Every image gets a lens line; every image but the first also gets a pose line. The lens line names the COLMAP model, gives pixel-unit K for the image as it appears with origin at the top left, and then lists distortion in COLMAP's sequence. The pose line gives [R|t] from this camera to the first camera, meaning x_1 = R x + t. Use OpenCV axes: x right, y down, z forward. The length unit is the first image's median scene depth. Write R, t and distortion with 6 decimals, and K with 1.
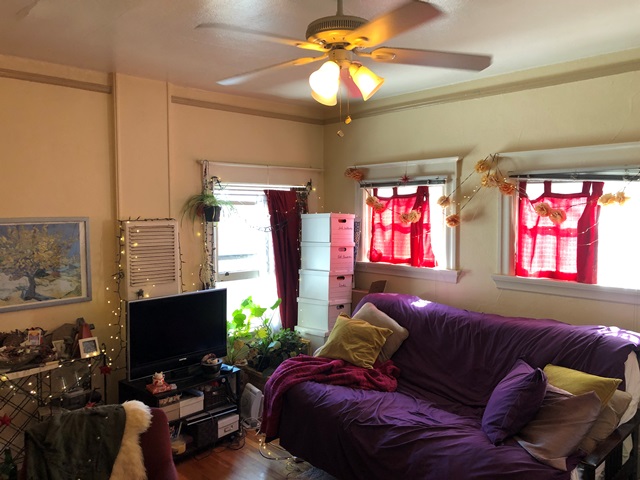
lens RADIAL K [[531.8, 0, 323.8], [0, 531.8, 236.9], [0, 0, 1]] dist [0.087605, -0.106945]
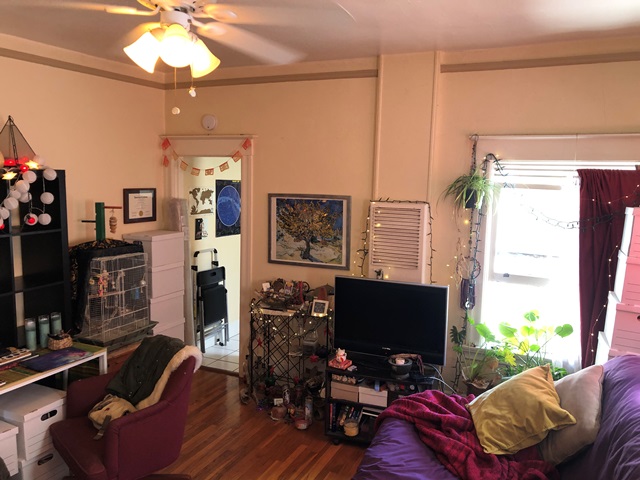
lens RADIAL K [[531.8, 0, 323.8], [0, 531.8, 236.9], [0, 0, 1]] dist [0.087605, -0.106945]
pose [[0.352352, 0.121967, -0.927886, 0.569725], [-0.076231, 0.991917, 0.101436, -0.059298], [0.932758, 0.034992, 0.358802, 0.556203]]
